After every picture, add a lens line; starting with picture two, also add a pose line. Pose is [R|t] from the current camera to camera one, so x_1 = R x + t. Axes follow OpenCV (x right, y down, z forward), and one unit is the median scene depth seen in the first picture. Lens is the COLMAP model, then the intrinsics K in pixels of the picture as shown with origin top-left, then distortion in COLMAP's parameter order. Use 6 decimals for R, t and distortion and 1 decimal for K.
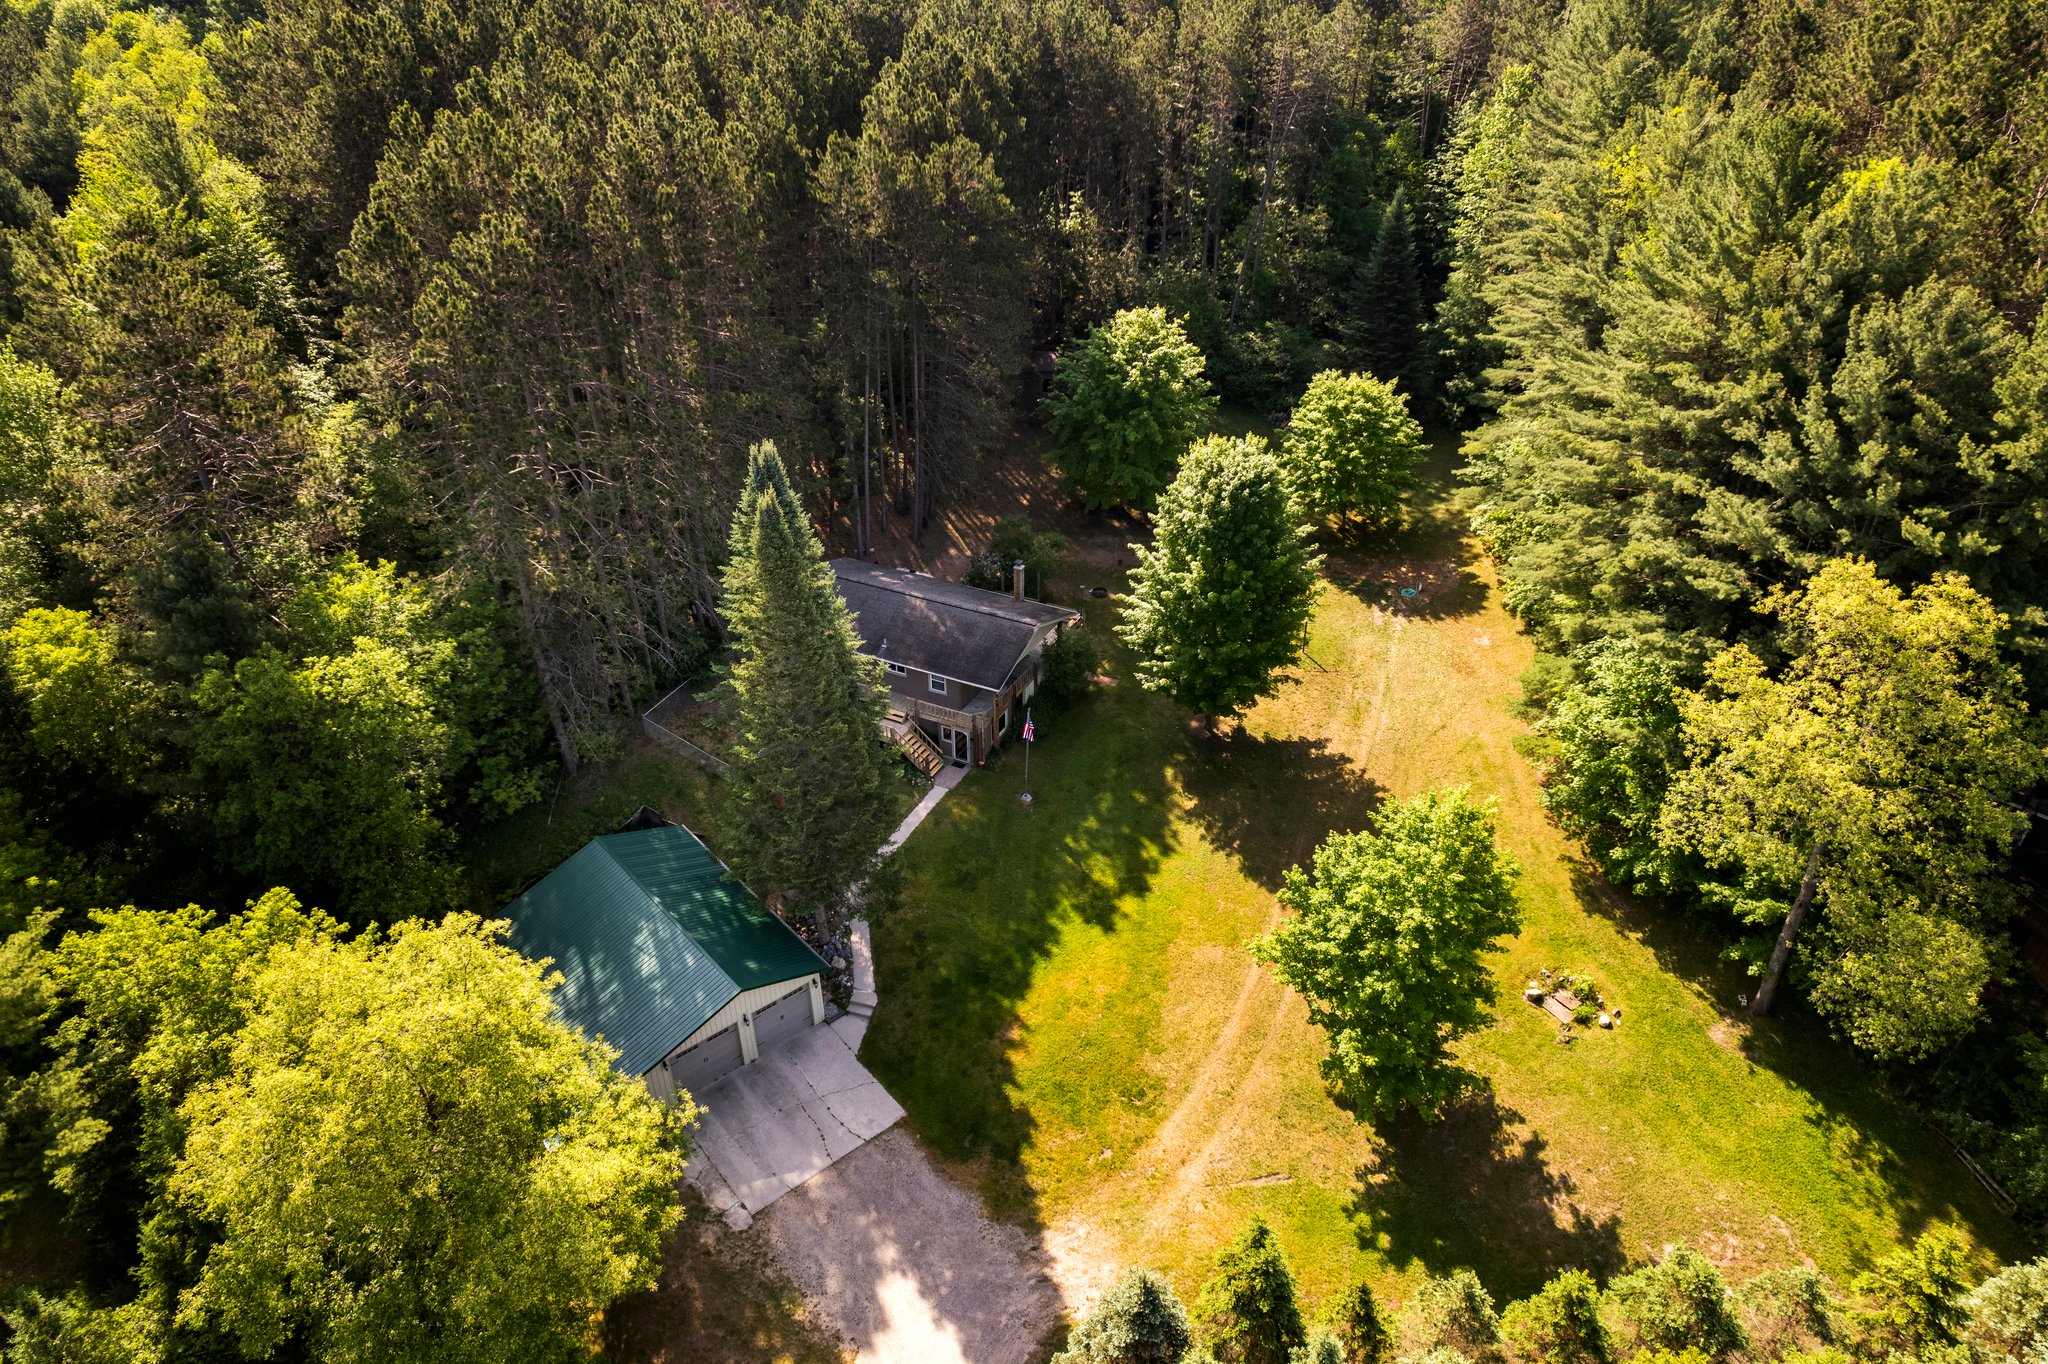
lens RADIAL K [[1311.4, 0, 1024.0], [0, 1311.4, 682.0], [0, 0, 1]] dist [-0.001673, -0.000856]
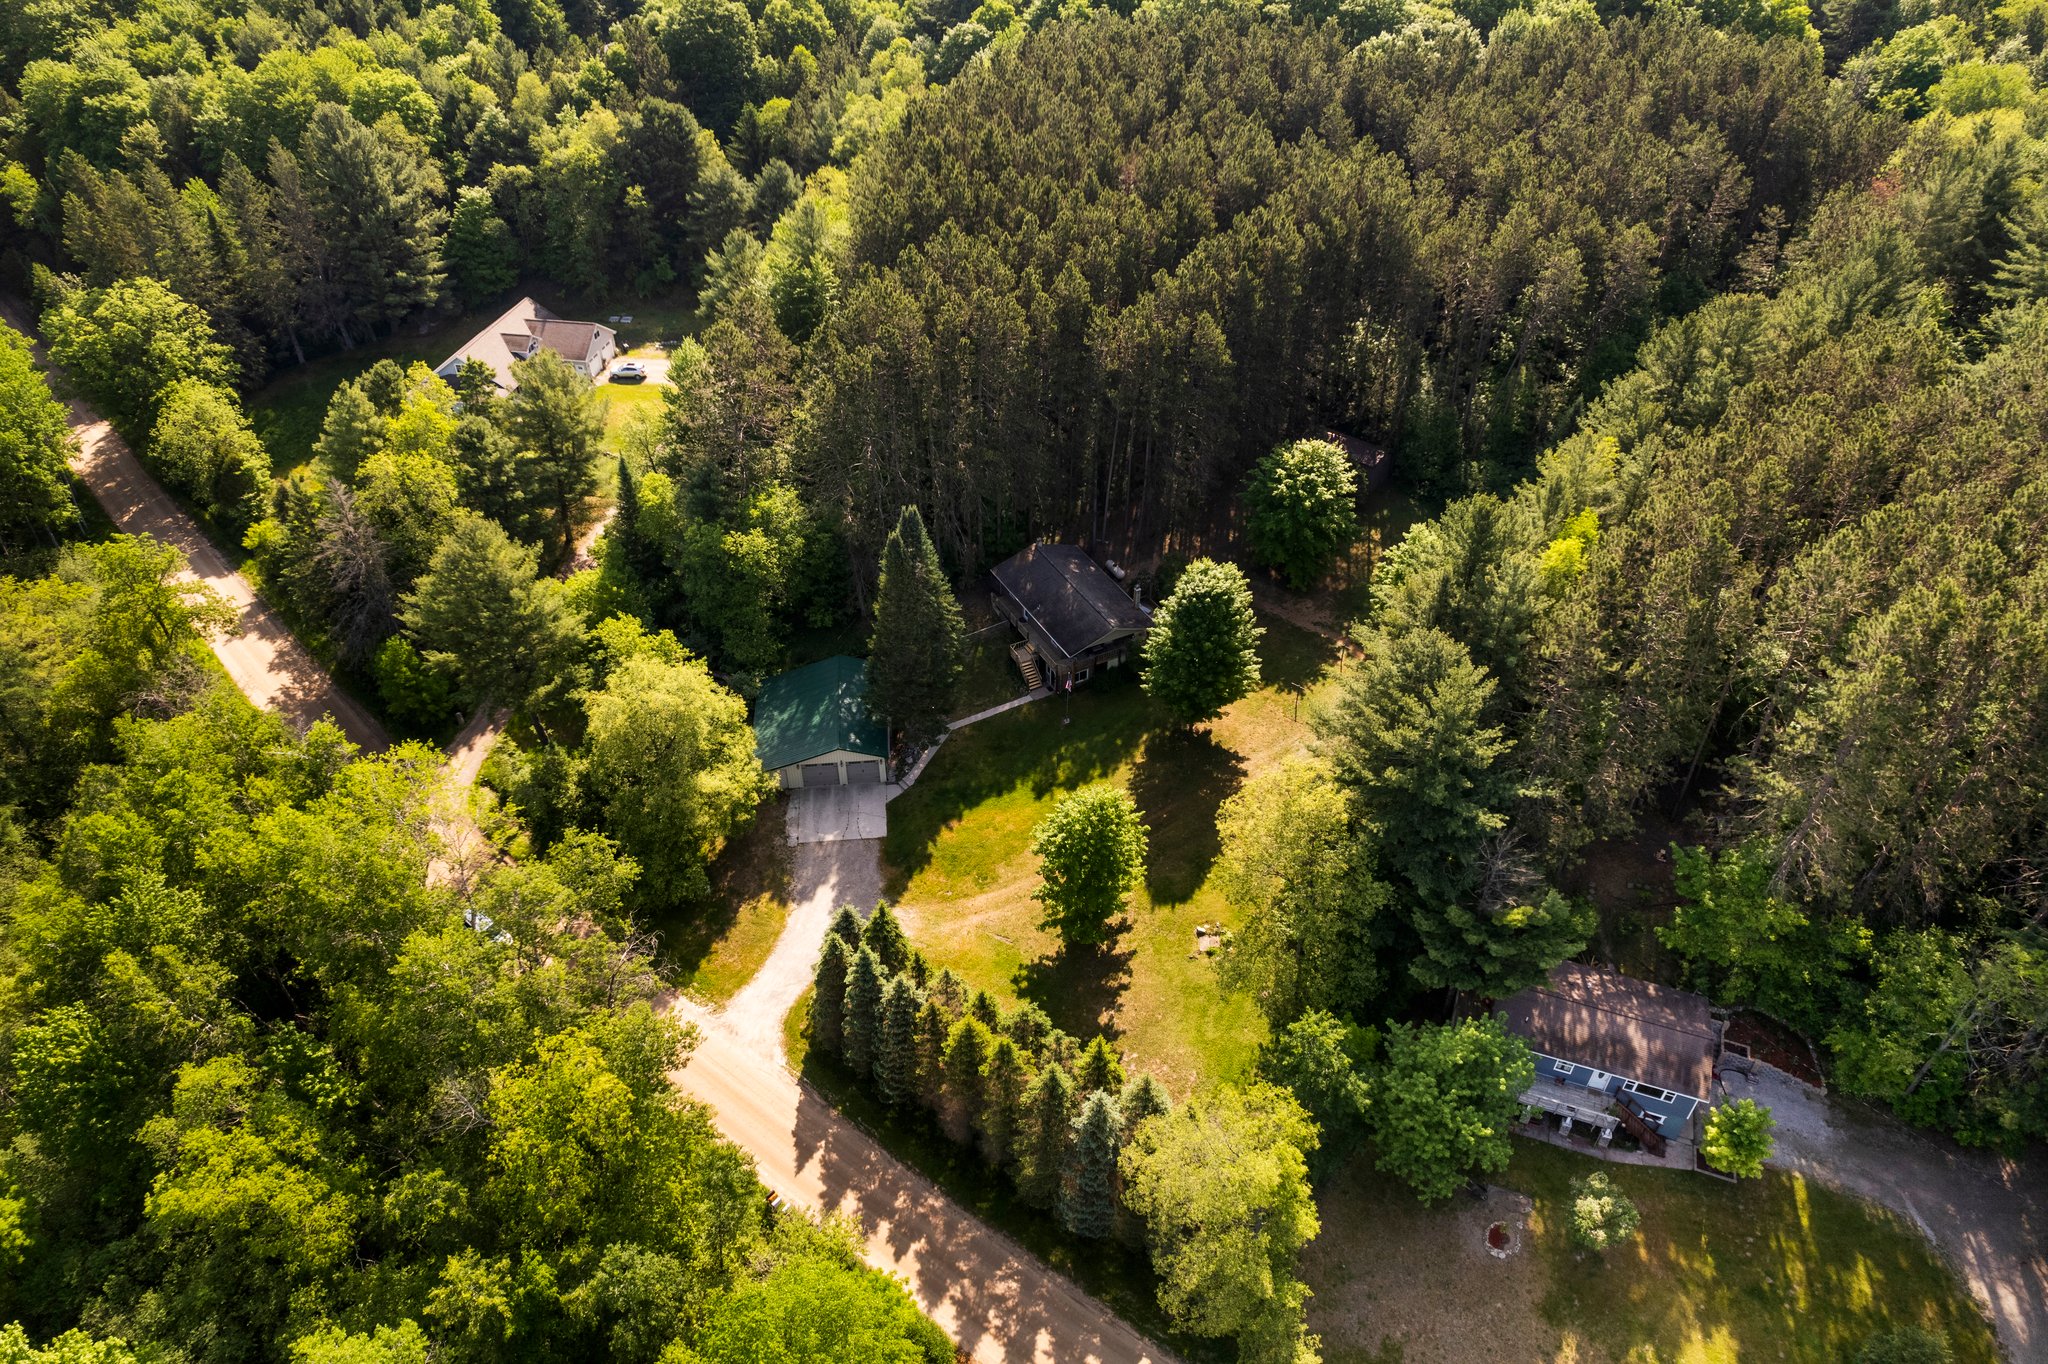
lens RADIAL K [[1297.0, 0, 1024.0], [0, 1297.0, 682.0], [0, 0, 1]] dist [-0.040061, 0.000587]
pose [[0.815499, 0.370958, -0.444243, 0.879381], [-0.306765, 0.927937, 0.211729, -0.380002], [0.490772, -0.036386, 0.870528, -0.636165]]
